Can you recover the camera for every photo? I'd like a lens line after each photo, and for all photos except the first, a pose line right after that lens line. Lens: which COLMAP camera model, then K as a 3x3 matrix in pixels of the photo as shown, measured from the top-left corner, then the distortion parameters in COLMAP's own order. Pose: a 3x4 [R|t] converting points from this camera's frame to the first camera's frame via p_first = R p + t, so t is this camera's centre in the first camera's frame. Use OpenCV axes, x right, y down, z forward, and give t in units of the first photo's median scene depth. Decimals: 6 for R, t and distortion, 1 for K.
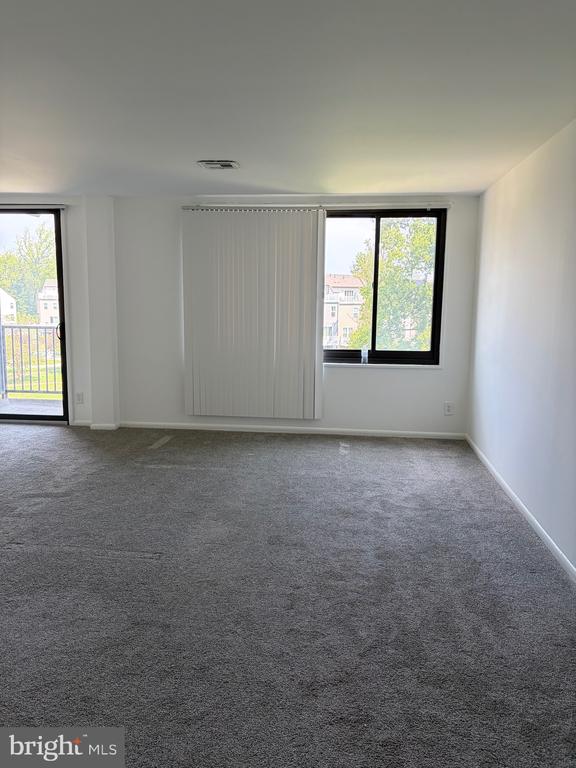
lens RADIAL K [[580.4, 0, 294.9], [0, 580.4, 376.9], [0, 0, 1]] dist [0.051378, -0.061641]
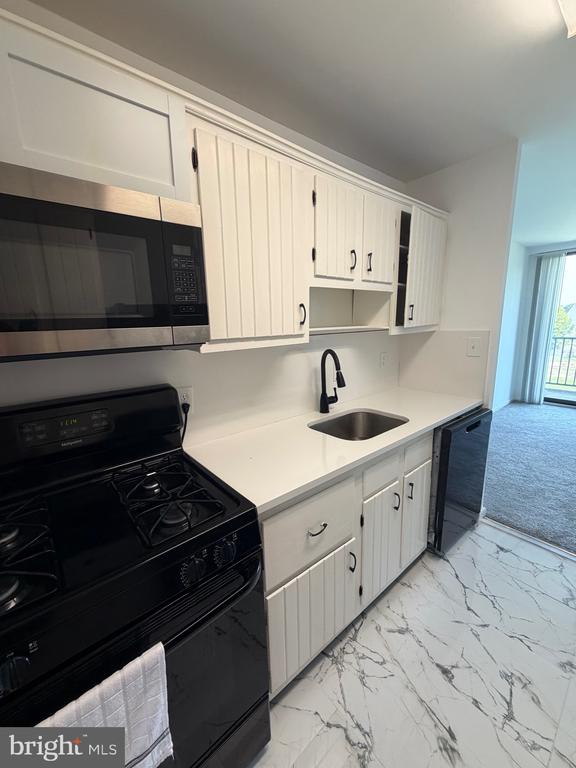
lens RADIAL K [[306.4, 0, 287.3], [0, 306.4, 382.2], [0, 0, 1]] dist [0.000823, 0.000088]
pose [[0.714211, 0.107513, -0.691624, -0.652614], [-0.060996, 0.993934, 0.091518, -0.011193], [0.697268, -0.023177, 0.716436, 0.029786]]
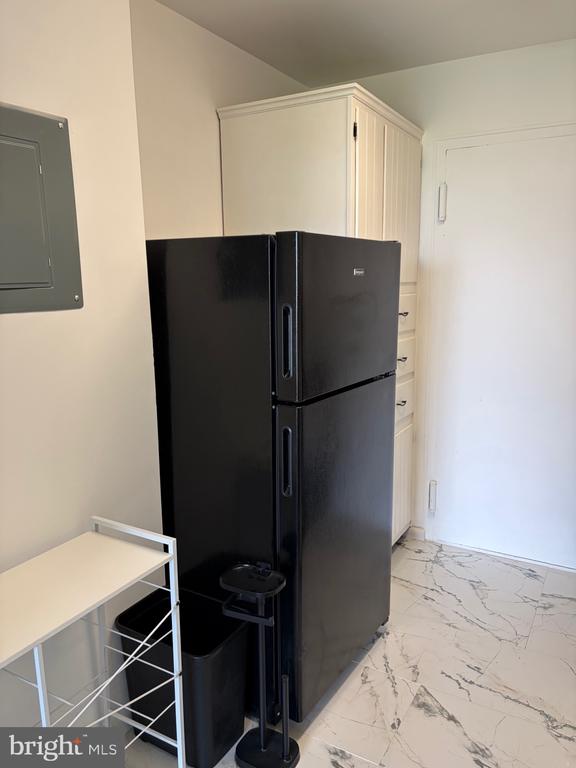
lens RADIAL K [[581.0, 0, 295.7], [0, 581.0, 386.8], [0, 0, 1]] dist [0.053599, -0.060148]
pose [[-0.914864, -0.075267, 0.396684, -0.708892], [0.057513, 0.948160, 0.312545, -0.072772], [-0.399644, 0.308751, -0.863109, 0.488480]]
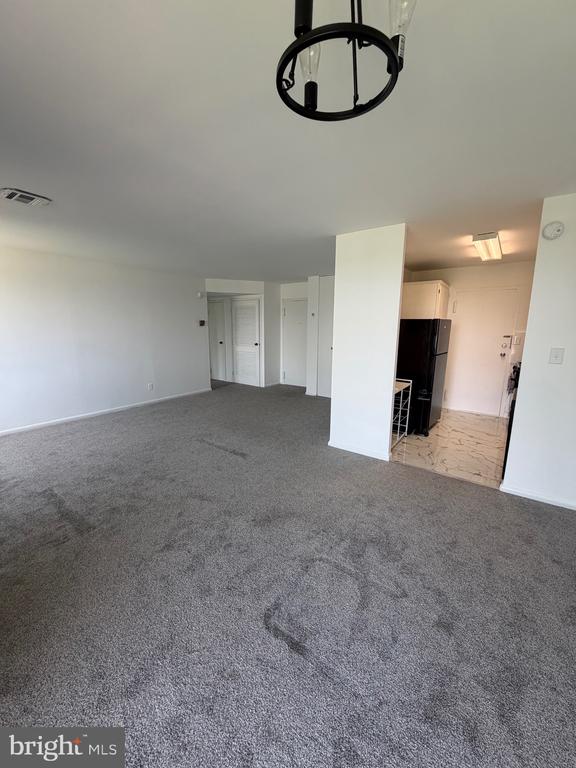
lens RADIAL K [[306.4, 0, 287.3], [0, 306.4, 382.2], [0, 0, 1]] dist [0.000823, 0.000088]
pose [[-0.861602, -0.108138, 0.495932, -0.658598], [0.055399, 0.951172, 0.303650, -0.152396], [-0.504552, 0.289099, -0.813541, 1.028019]]
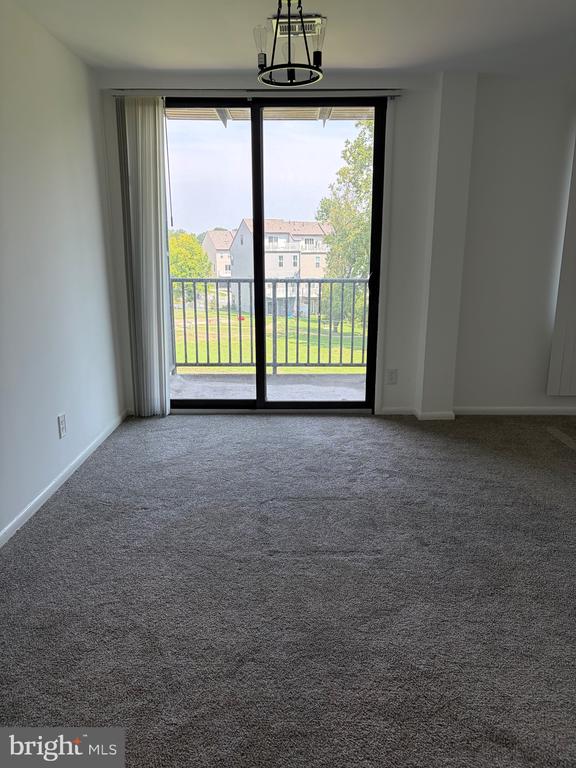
lens RADIAL K [[581.3, 0, 288.0], [0, 581.3, 384.0], [0, 0, 1]] dist [0.053577, -0.059560]
pose [[0.995271, -0.035109, 0.090575, -0.647676], [0.026397, 0.995065, 0.095655, -0.030949], [-0.093487, -0.092811, 0.991285, 0.346349]]
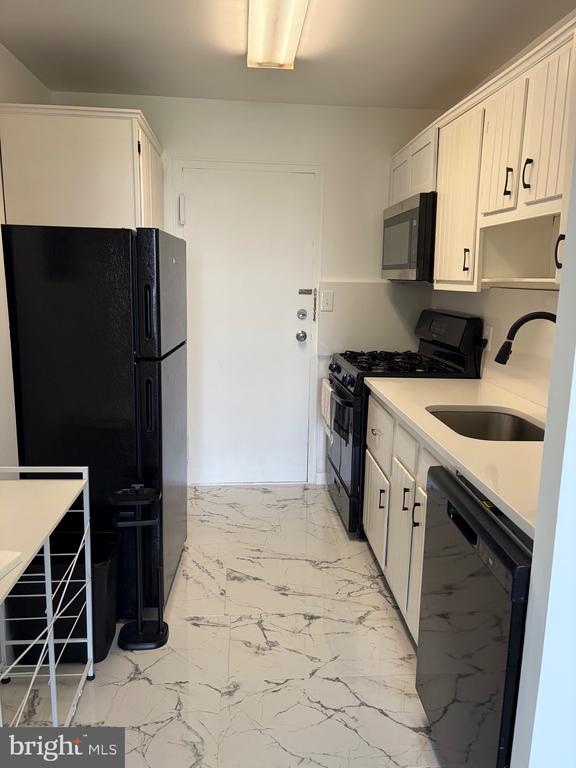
lens RADIAL K [[581.0, 0, 295.7], [0, 581.0, 386.8], [0, 0, 1]] dist [0.053599, -0.060148]
pose [[-0.981009, 0.004608, -0.193910, -0.607412], [-0.058028, 0.946959, 0.316072, -0.083977], [0.185081, 0.321321, -0.928708, 0.624563]]
